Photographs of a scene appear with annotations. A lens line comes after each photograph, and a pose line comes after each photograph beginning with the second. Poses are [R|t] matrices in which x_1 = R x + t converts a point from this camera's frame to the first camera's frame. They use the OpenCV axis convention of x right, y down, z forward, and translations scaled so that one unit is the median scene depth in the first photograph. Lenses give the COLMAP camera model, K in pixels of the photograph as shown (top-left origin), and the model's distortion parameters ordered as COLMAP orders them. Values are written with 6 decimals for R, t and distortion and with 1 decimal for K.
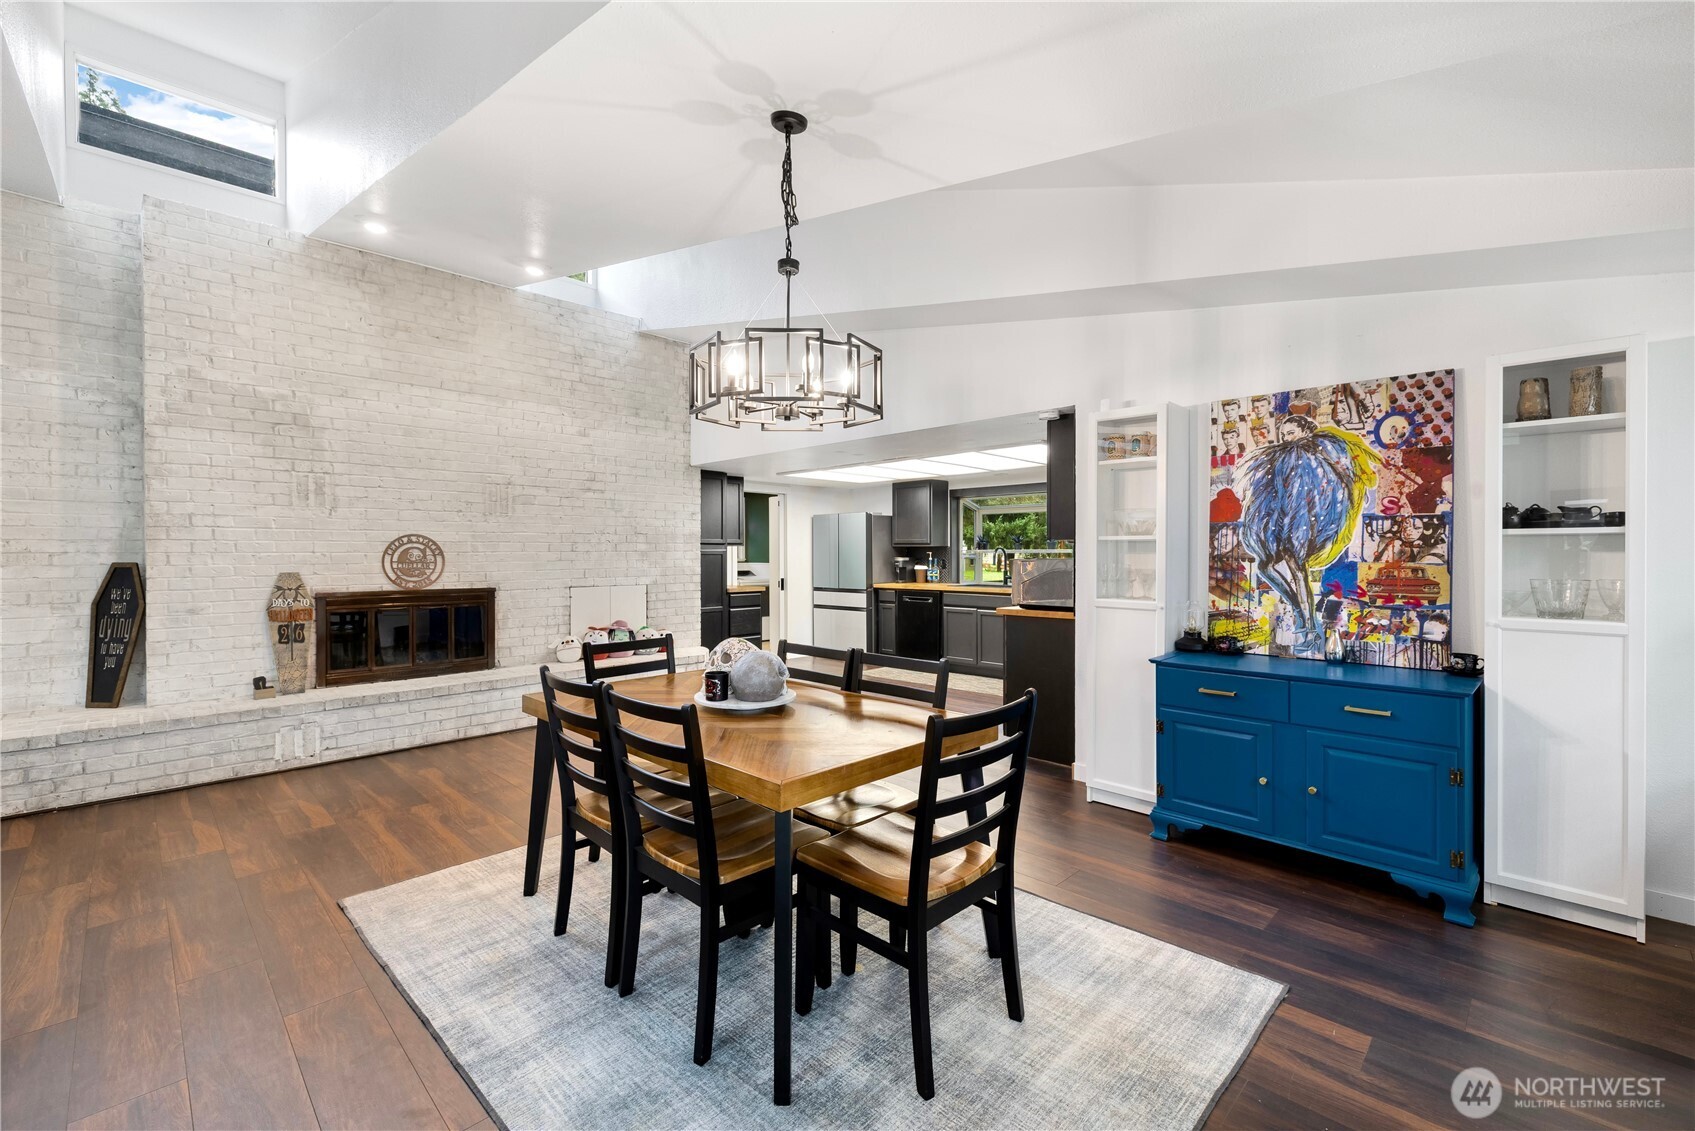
lens RADIAL K [[722.4, 0, 852.5], [0, 722.4, 553.4], [0, 0, 1]] dist [0.002332, -0.001646]
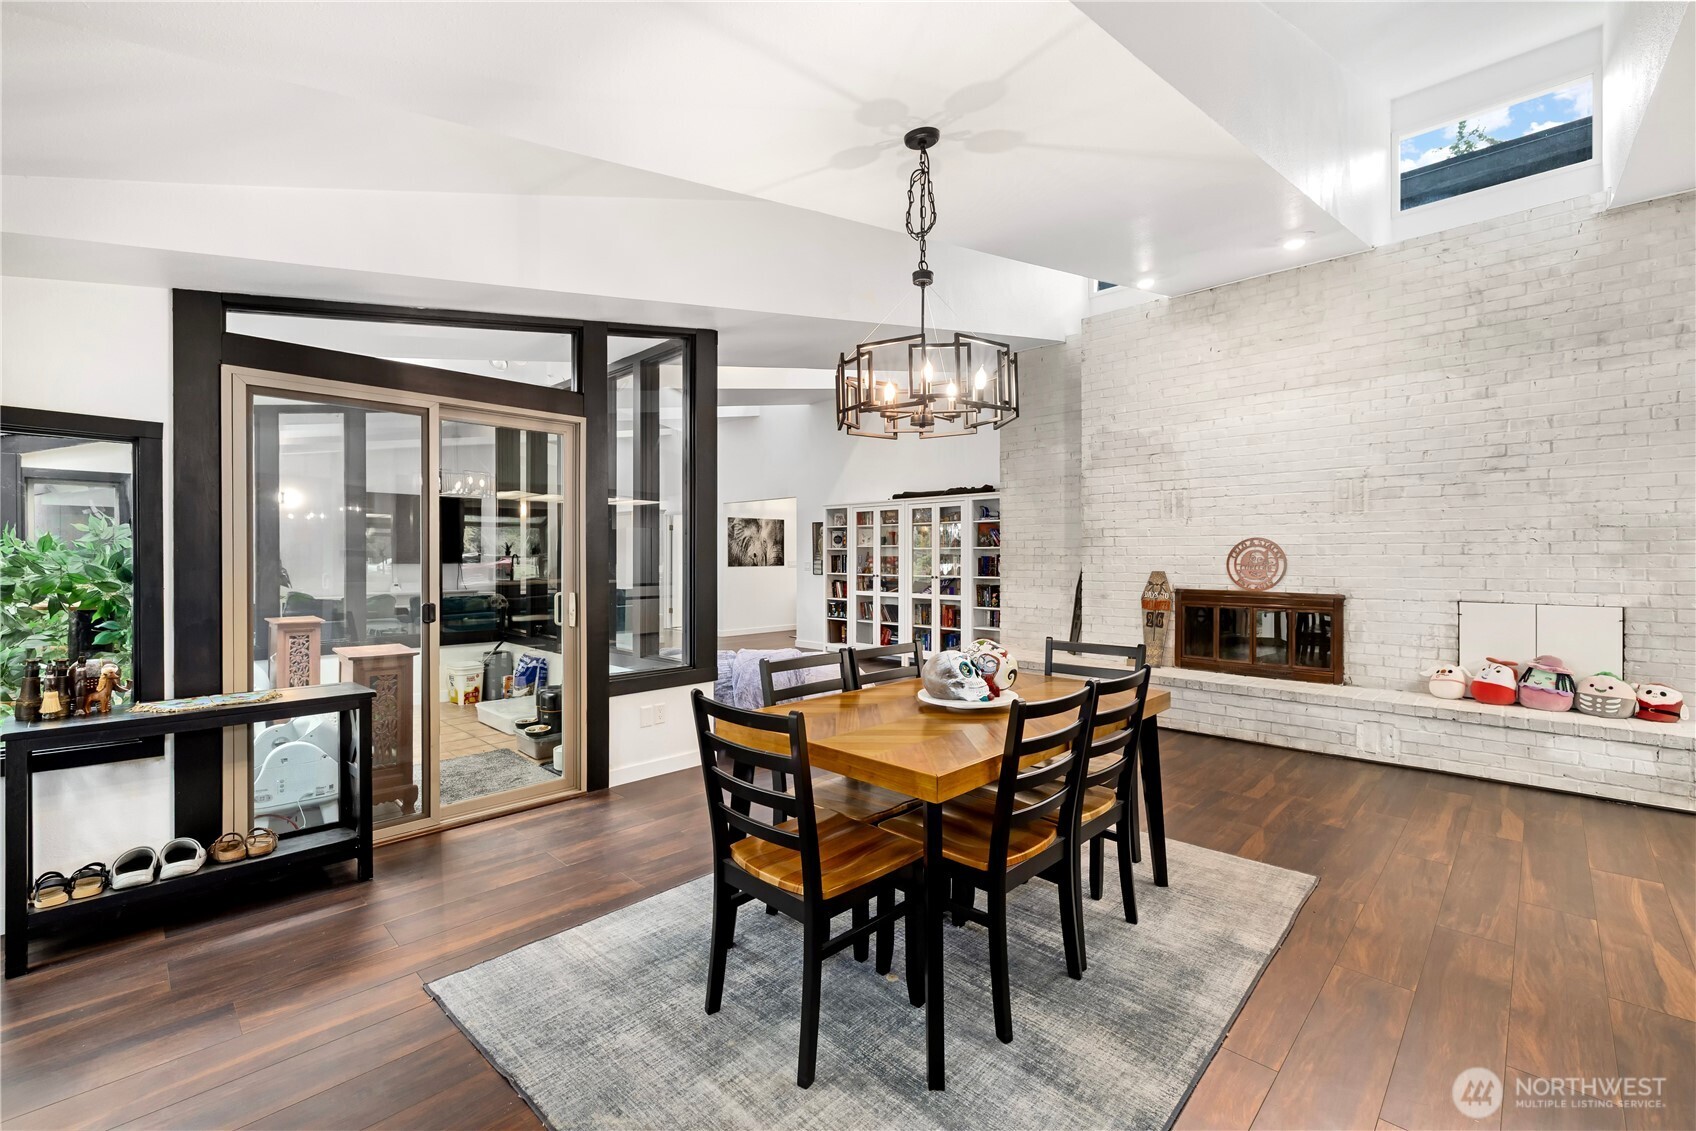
lens RADIAL K [[722.9, 0, 841.7], [0, 722.9, 551.9], [0, 0, 1]] dist [0.002332, -0.001646]
pose [[-0.000071, -0.004714, -0.999989, 0.469750], [-0.002229, 0.999986, -0.004713, -0.000103], [0.999998, 0.002228, -0.000082, 0.440595]]
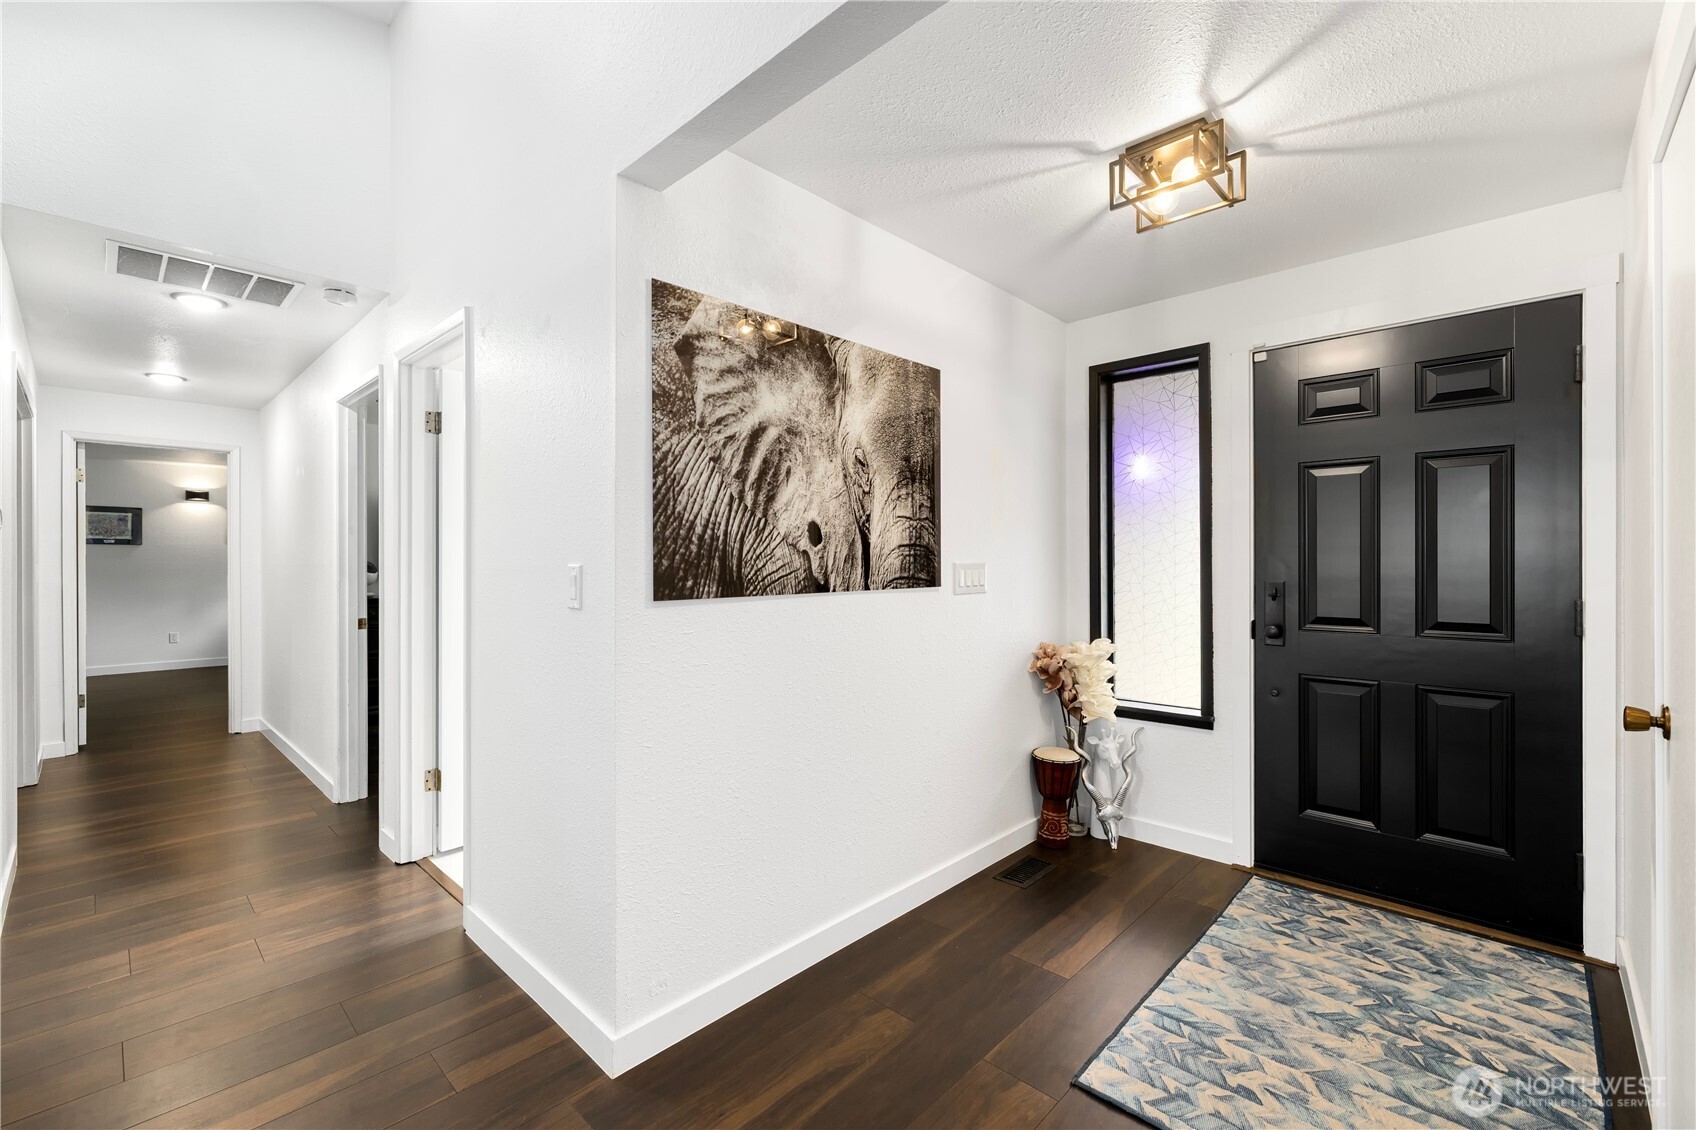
lens RADIAL K [[722.9, 0, 855.9], [0, 722.9, 556.6], [0, 0, 1]] dist [0.002332, -0.001646]
pose [[0.022760, -0.003975, -0.999733, -1.585475], [0.000464, 0.999992, -0.003966, 0.017205], [0.999741, -0.000374, 0.022761, 0.154830]]
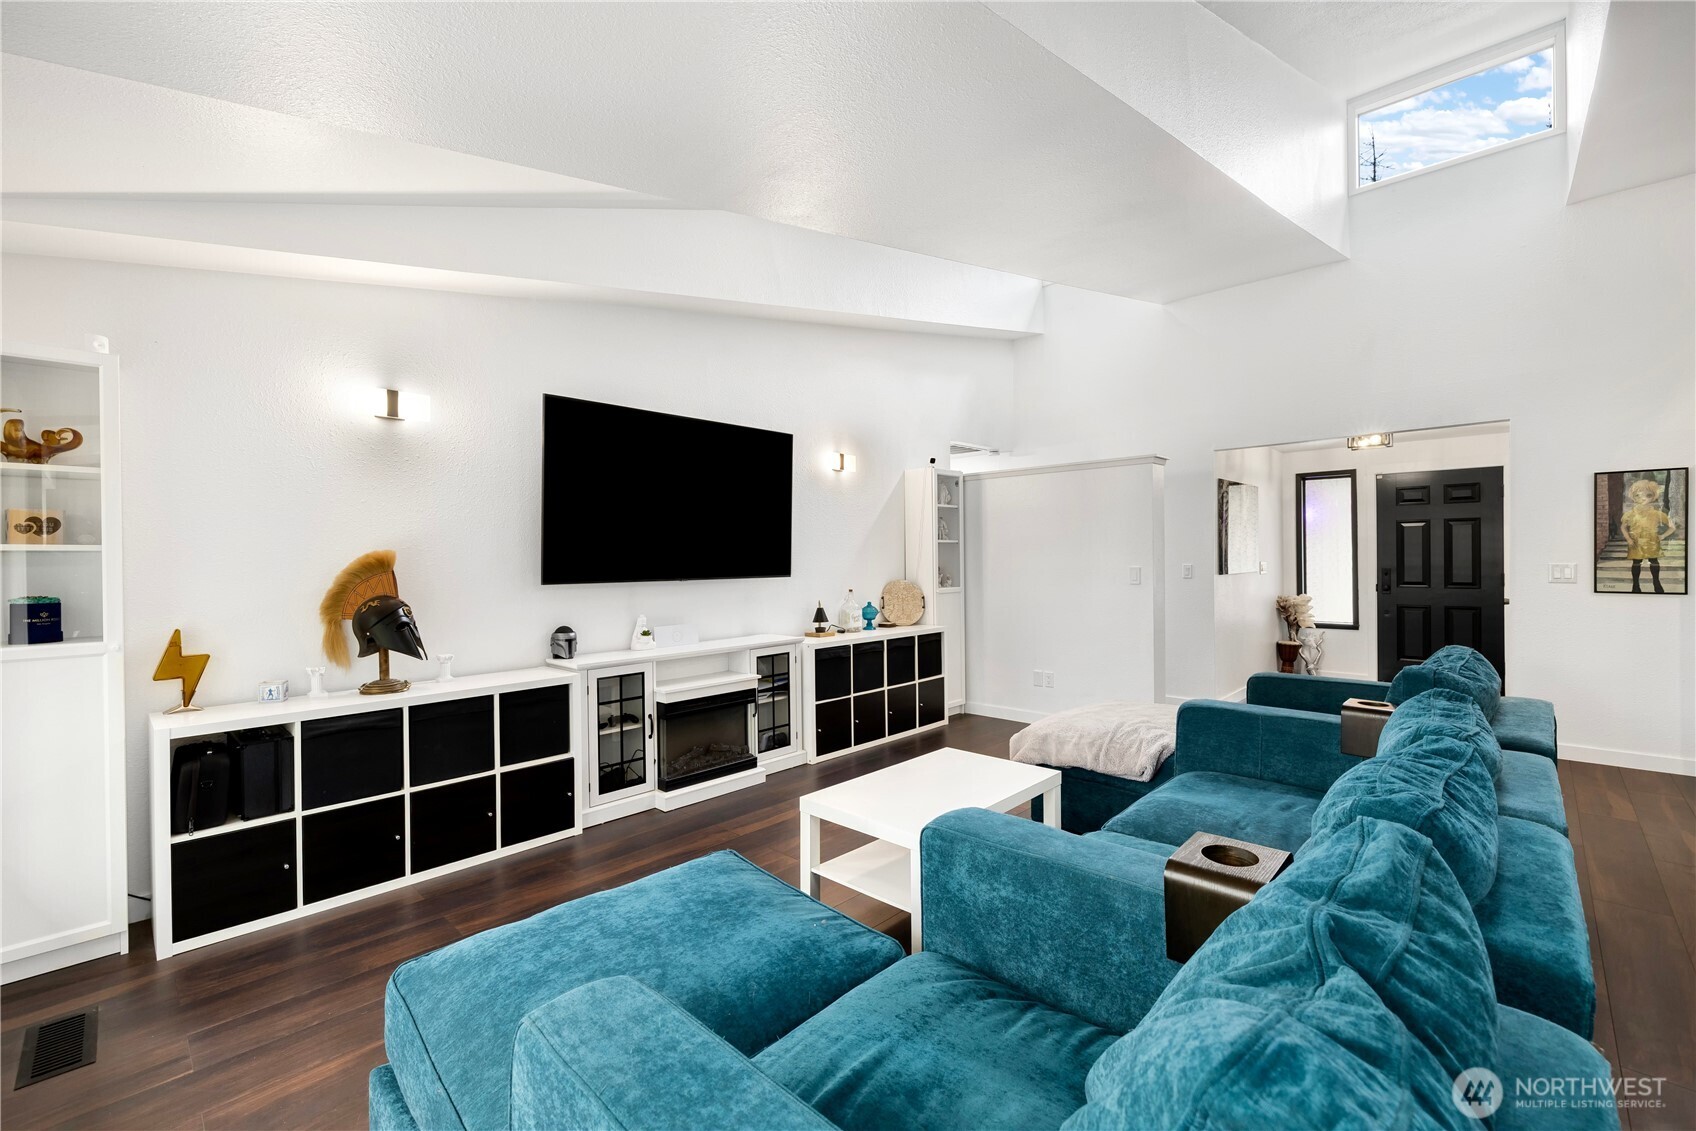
lens RADIAL K [[722.9, 0, 862.6], [0, 722.9, 564.1], [0, 0, 1]] dist [0.002332, -0.001646]
pose [[0.017940, 0.010547, -0.999783, -0.722415], [0.010571, 0.999886, 0.010737, 0.000502], [0.999783, -0.010761, 0.017826, -0.575927]]
